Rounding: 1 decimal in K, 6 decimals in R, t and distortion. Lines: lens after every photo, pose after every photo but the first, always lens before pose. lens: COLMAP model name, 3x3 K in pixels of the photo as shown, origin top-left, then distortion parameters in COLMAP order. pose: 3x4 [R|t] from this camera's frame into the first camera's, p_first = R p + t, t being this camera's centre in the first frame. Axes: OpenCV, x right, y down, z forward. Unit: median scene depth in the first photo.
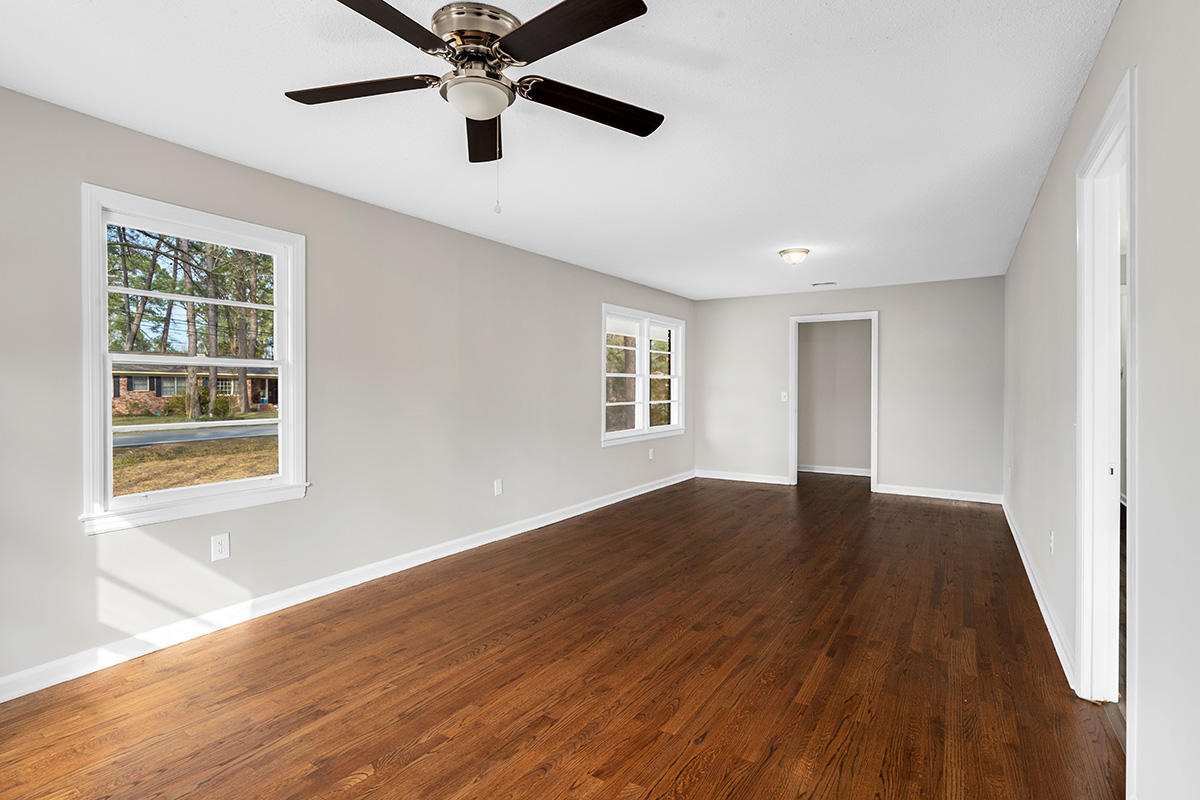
lens RADIAL K [[558.4, 0, 597.5], [0, 558.4, 390.6], [0, 0, 1]] dist [0.016285, 0.000211]
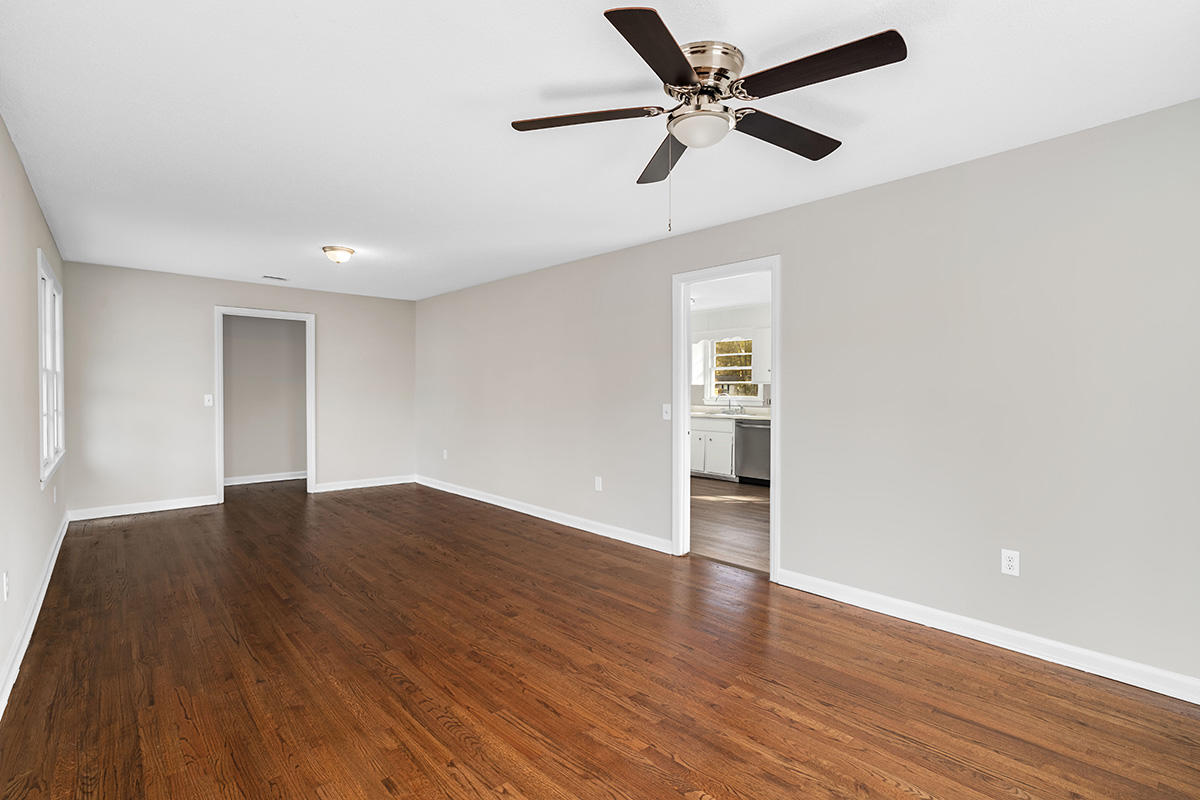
lens RADIAL K [[558.4, 0, 597.5], [0, 558.4, 390.6], [0, 0, 1]] dist [0.016285, 0.000211]
pose [[0.395136, -0.008601, 0.918582, -0.702874], [0.010132, 0.999936, 0.005004, -0.007128], [-0.918567, 0.007330, 0.395198, 0.403560]]
